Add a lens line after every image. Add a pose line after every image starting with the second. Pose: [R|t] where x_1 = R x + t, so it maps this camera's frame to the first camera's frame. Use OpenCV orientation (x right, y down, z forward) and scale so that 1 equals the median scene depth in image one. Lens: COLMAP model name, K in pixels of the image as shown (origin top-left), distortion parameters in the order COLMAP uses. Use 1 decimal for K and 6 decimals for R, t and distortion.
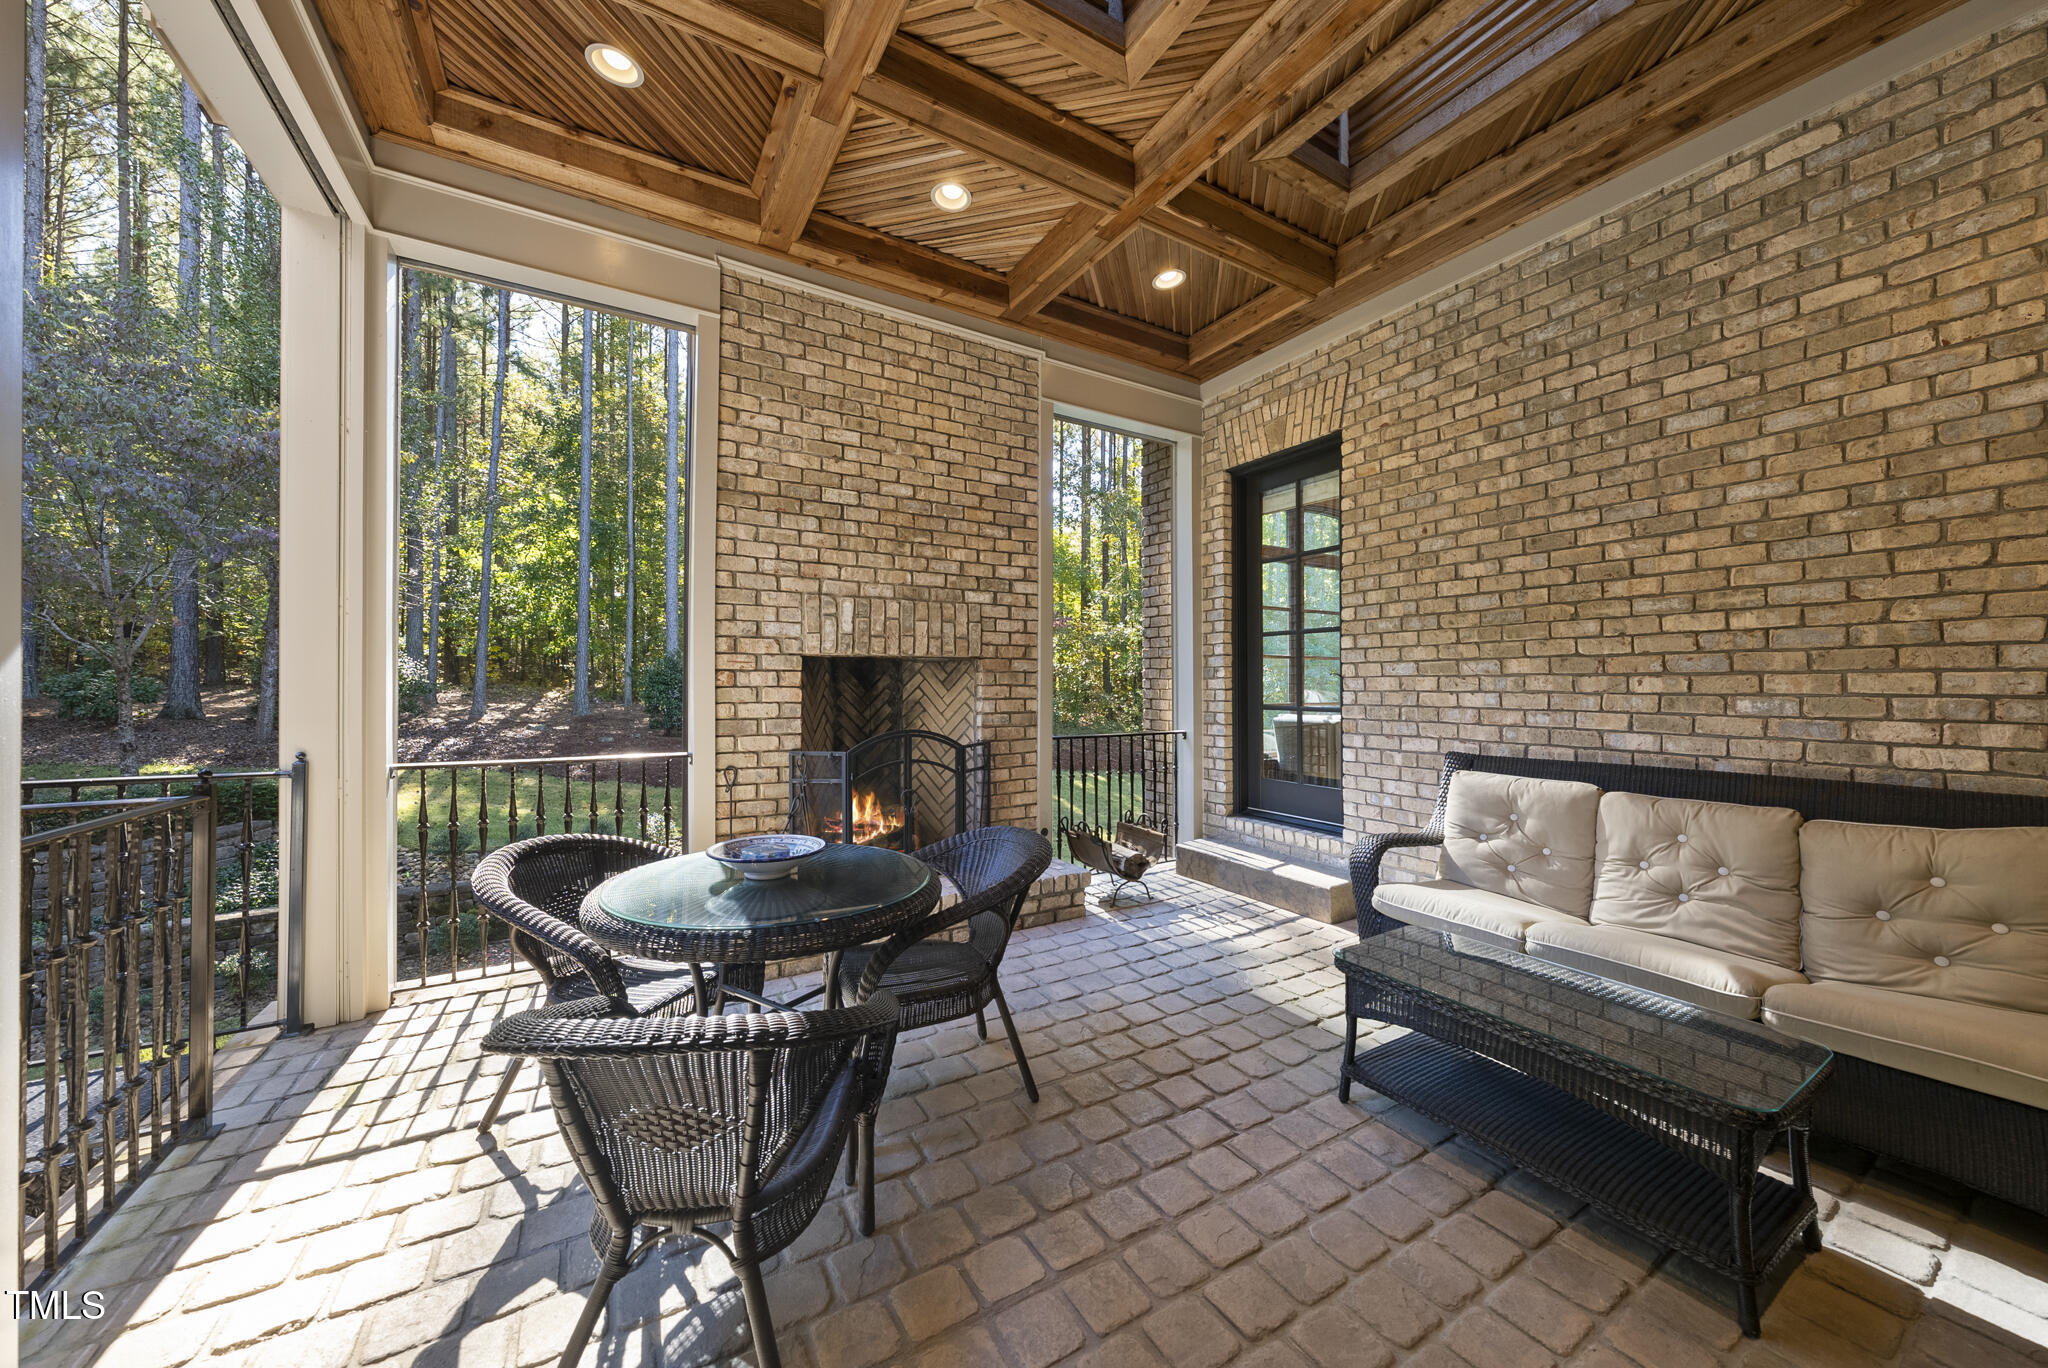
lens RADIAL K [[700.5, 0, 1025.3], [0, 700.5, 682.1], [0, 0, 1]] dist [-0.004839, 0.001253]
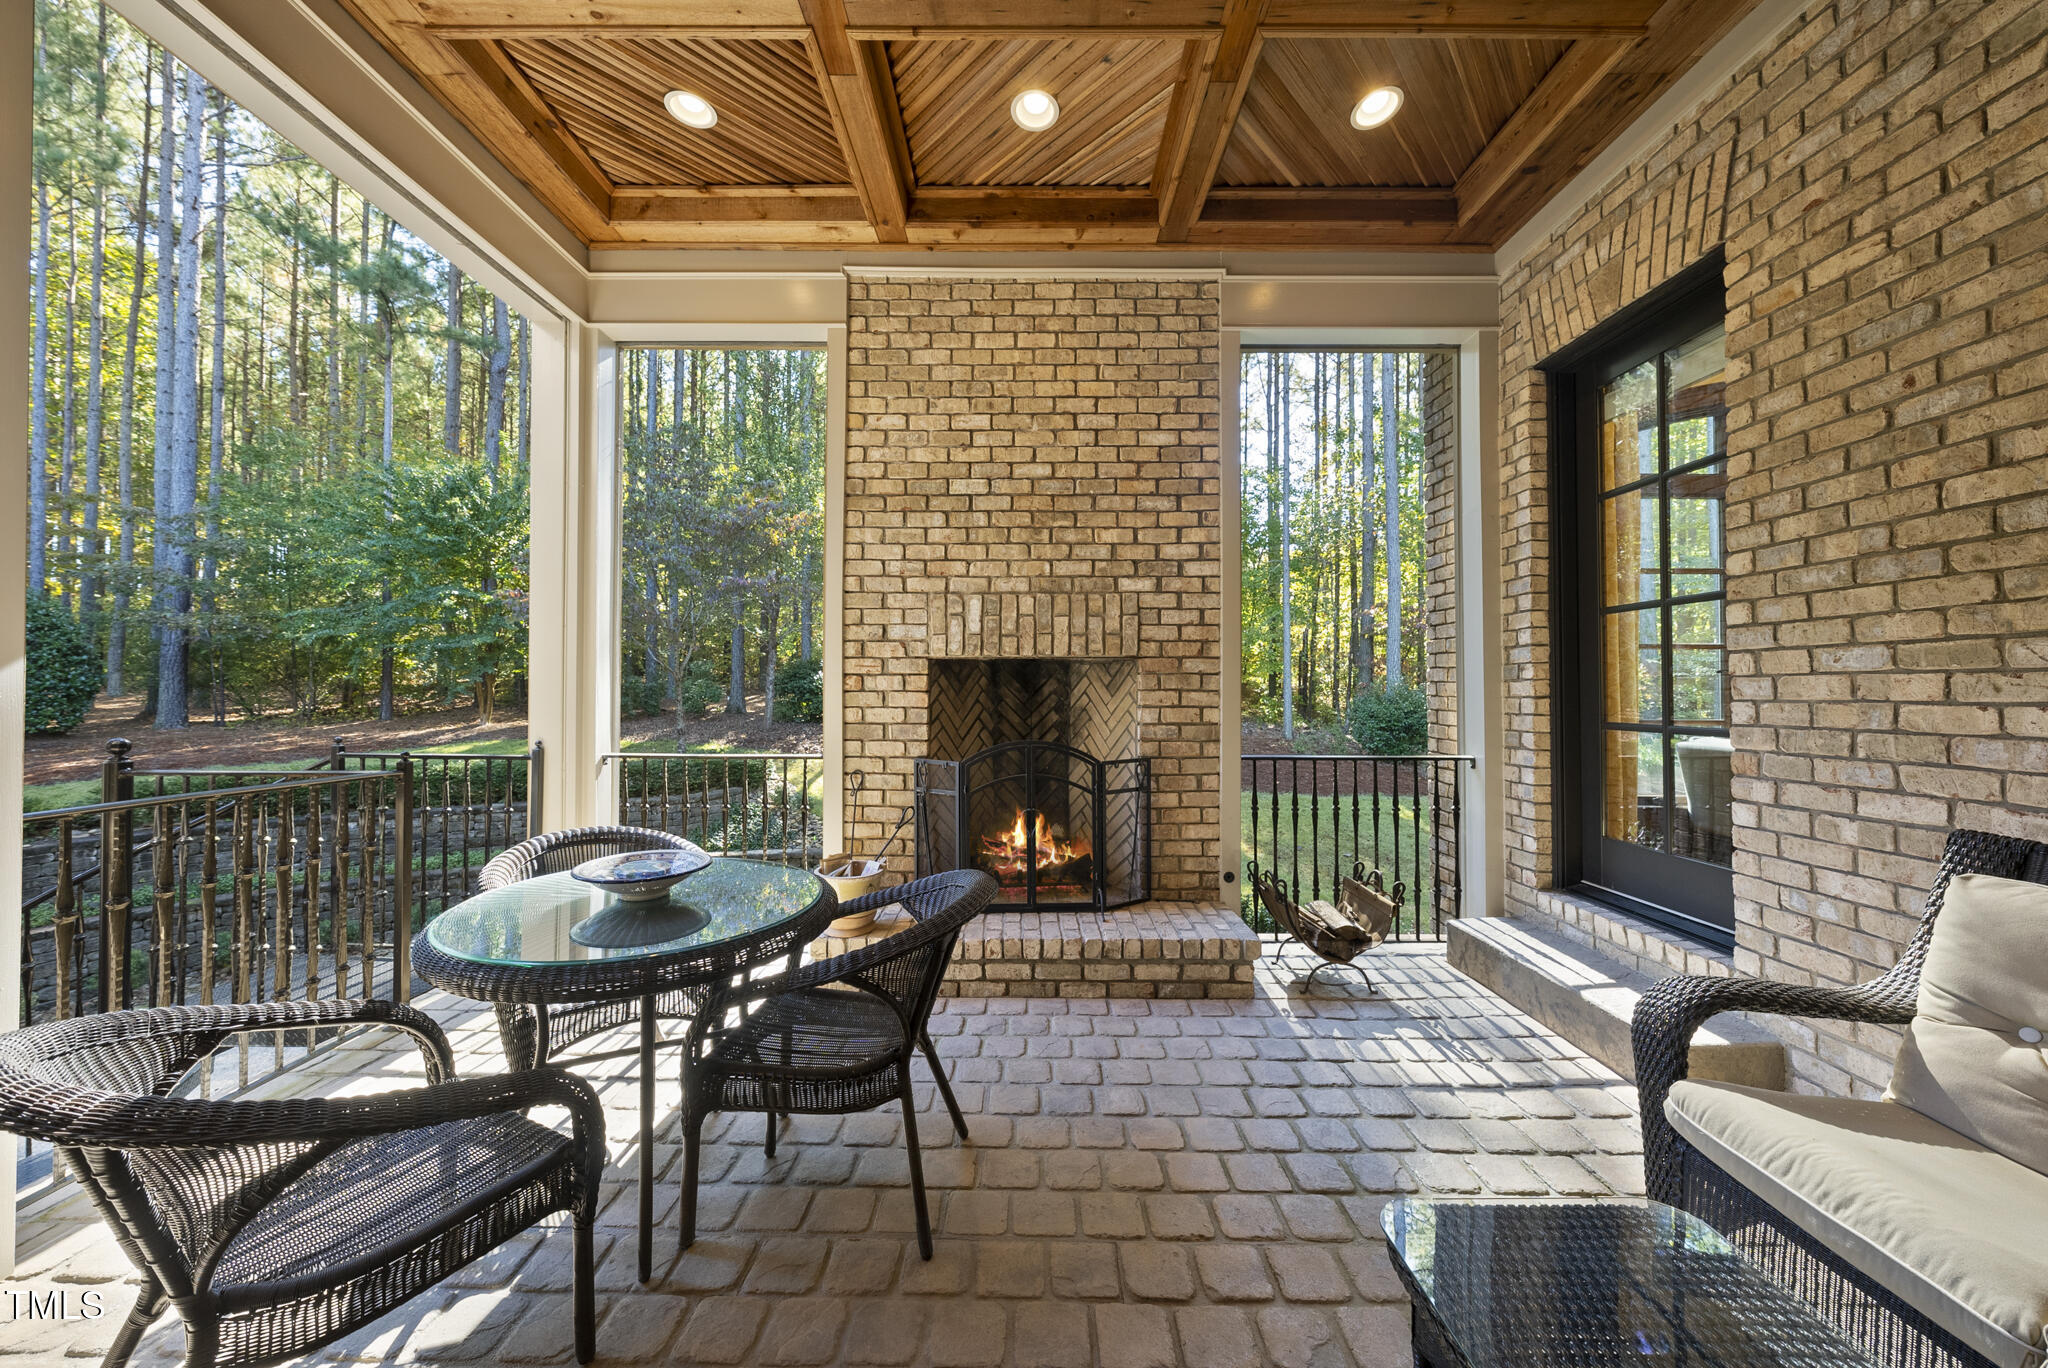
lens RADIAL K [[700.5, 0, 1025.8], [0, 700.5, 682.0], [0, 0, 1]] dist [-0.004839, 0.001253]
pose [[0.859047, -0.004940, -0.511873, 0.265124], [0.000408, 0.999960, -0.008965, 0.002462], [0.511897, 0.007493, 0.859014, 0.233647]]
